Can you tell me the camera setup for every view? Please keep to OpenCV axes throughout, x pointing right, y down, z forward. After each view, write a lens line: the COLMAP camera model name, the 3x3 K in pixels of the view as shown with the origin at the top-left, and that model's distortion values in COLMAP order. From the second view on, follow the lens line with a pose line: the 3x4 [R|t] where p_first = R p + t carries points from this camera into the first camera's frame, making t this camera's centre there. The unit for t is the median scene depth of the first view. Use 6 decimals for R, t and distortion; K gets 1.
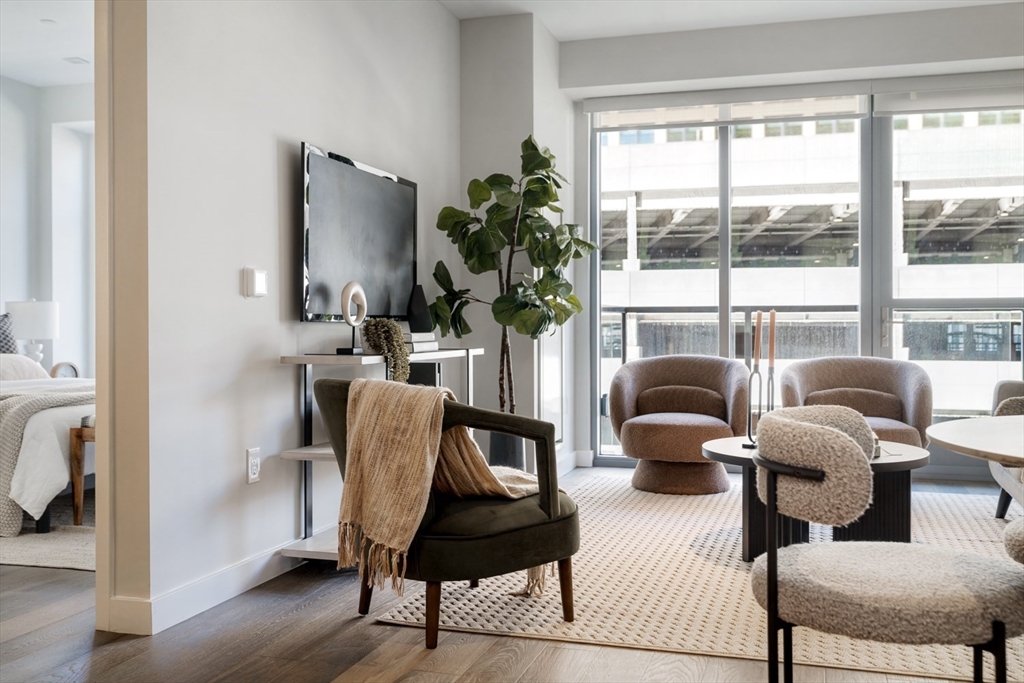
lens RADIAL K [[1028.1, 0, 512.0], [0, 1028.1, 341.5], [0, 0, 1]] dist [-0.007453, -0.003985]
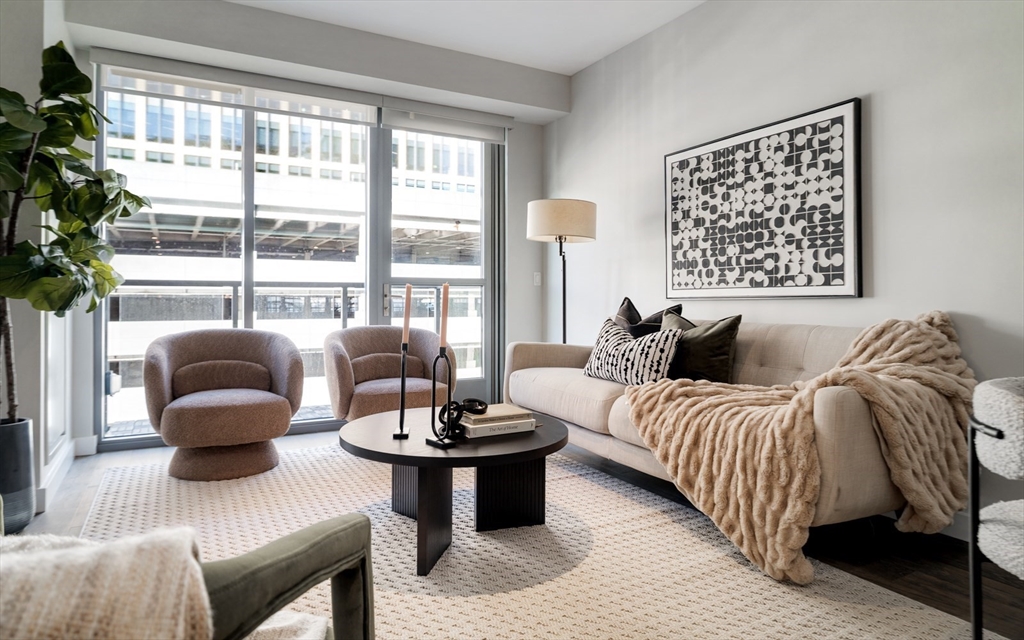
lens RADIAL K [[615.7, 0, 510.8], [0, 615.7, 296.2], [0, 0, 1]] dist [0.000431, 0.000587]
pose [[0.701236, 0.004954, 0.712912, -0.063466], [0.007619, 0.999867, -0.014442, -0.007848], [-0.712888, 0.015559, 0.701105, 0.420888]]
